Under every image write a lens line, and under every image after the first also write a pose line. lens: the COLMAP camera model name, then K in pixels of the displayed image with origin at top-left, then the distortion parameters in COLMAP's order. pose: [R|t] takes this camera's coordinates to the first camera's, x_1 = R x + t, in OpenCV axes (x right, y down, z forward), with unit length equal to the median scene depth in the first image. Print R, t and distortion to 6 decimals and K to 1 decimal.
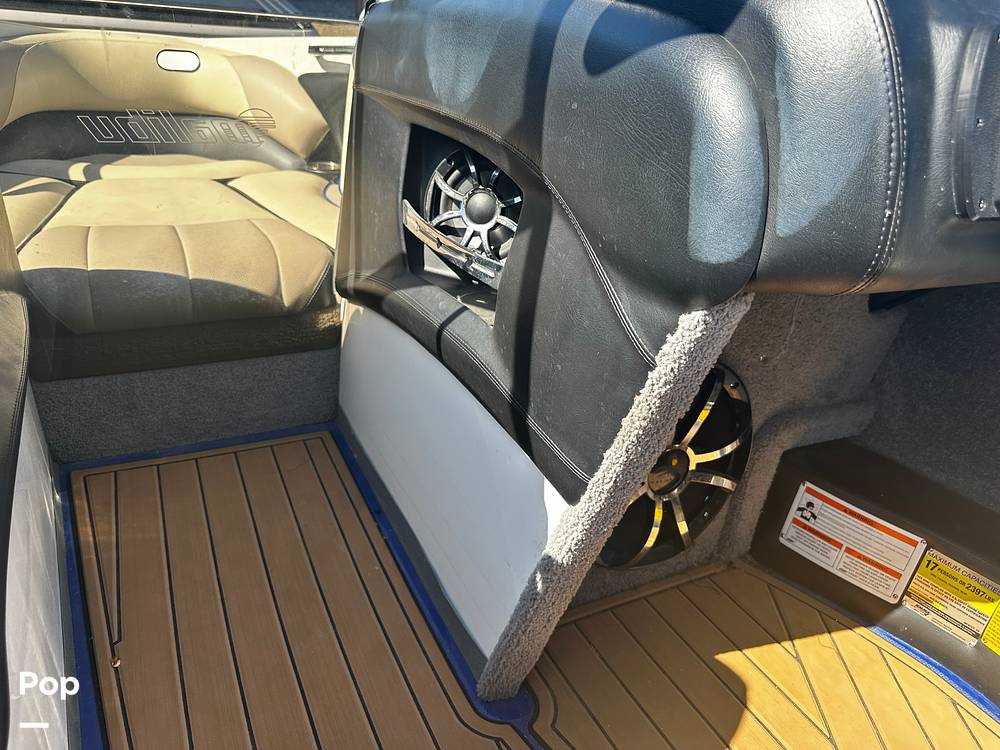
lens RADIAL K [[715.9, 0, 505.6], [0, 715.9, 371.7], [0, 0, 1]] dist [0.116812, -0.174124]
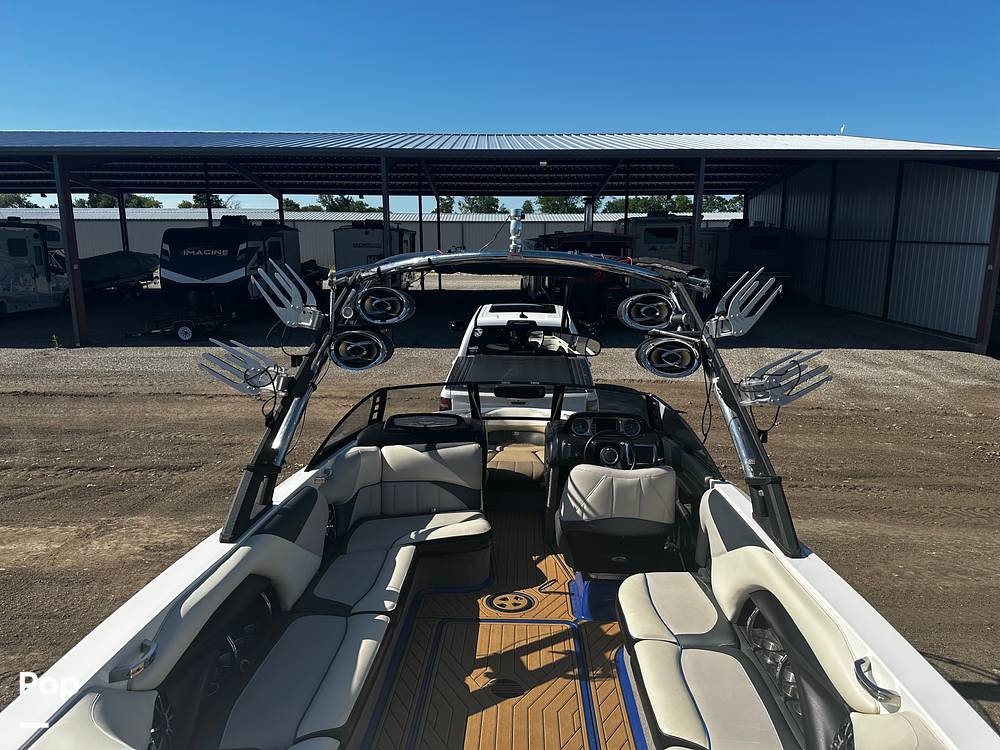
lens RADIAL K [[715.9, 0, 505.6], [0, 715.9, 371.7], [0, 0, 1]] dist [0.116812, -0.174124]
pose [[0.871024, -0.028928, -0.490388, 1.606499], [-0.142554, 0.940422, -0.308681, 0.618886], [0.470101, 0.338775, 0.815007, -2.694290]]
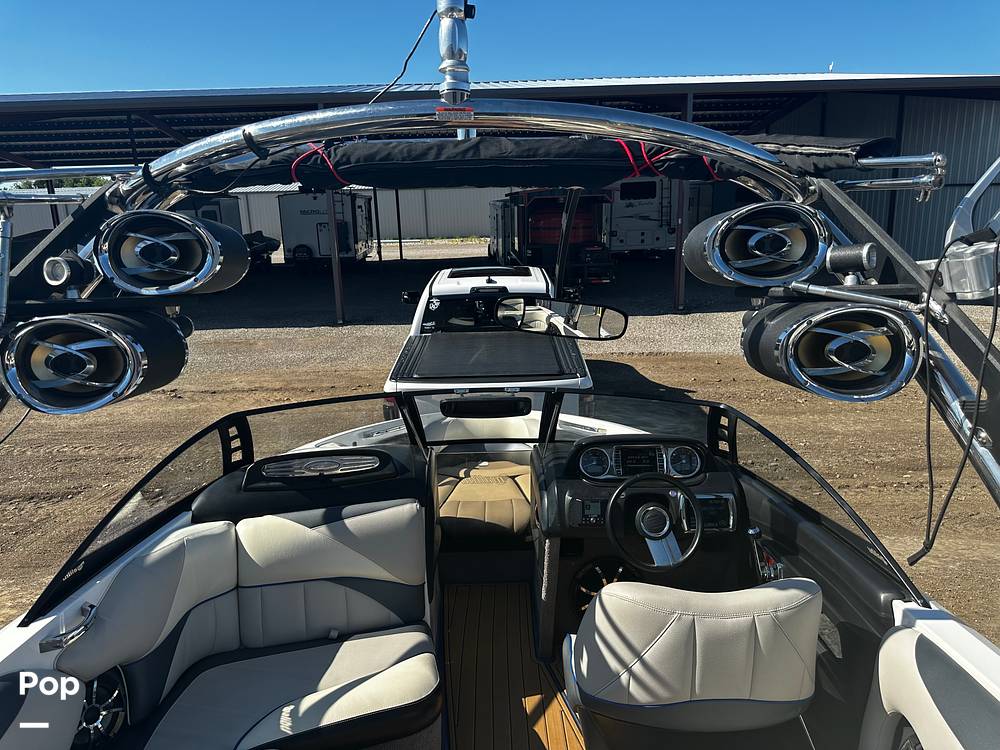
lens RADIAL K [[715.9, 0, 505.6], [0, 715.9, 371.7], [0, 0, 1]] dist [0.116812, -0.174124]
pose [[0.887616, -0.045098, -0.458370, 0.931468], [-0.092735, 0.957315, -0.273766, 0.080166], [0.451151, 0.285506, 0.845546, -1.498043]]
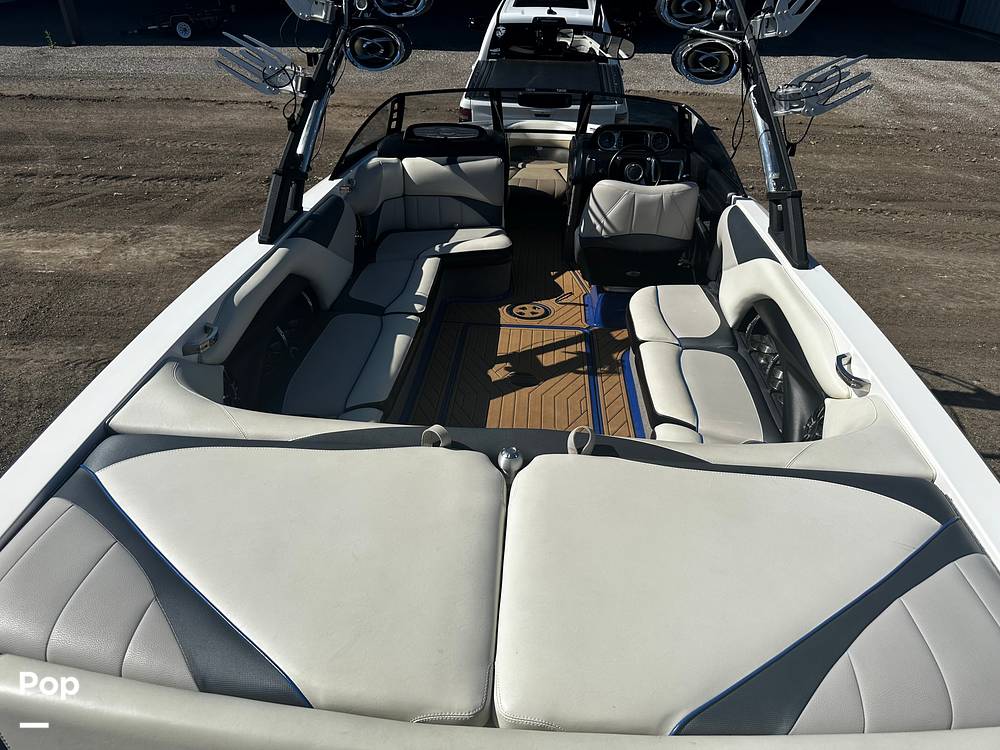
lens RADIAL K [[716.7, 0, 502.7], [0, 716.7, 374.0], [0, 0, 1]] dist [0.165487, -0.332203]
pose [[0.854327, 0.177360, -0.488537, 1.649965], [-0.165916, 0.983859, 0.067038, 0.668572], [0.492542, 0.023783, 0.869964, -2.771788]]
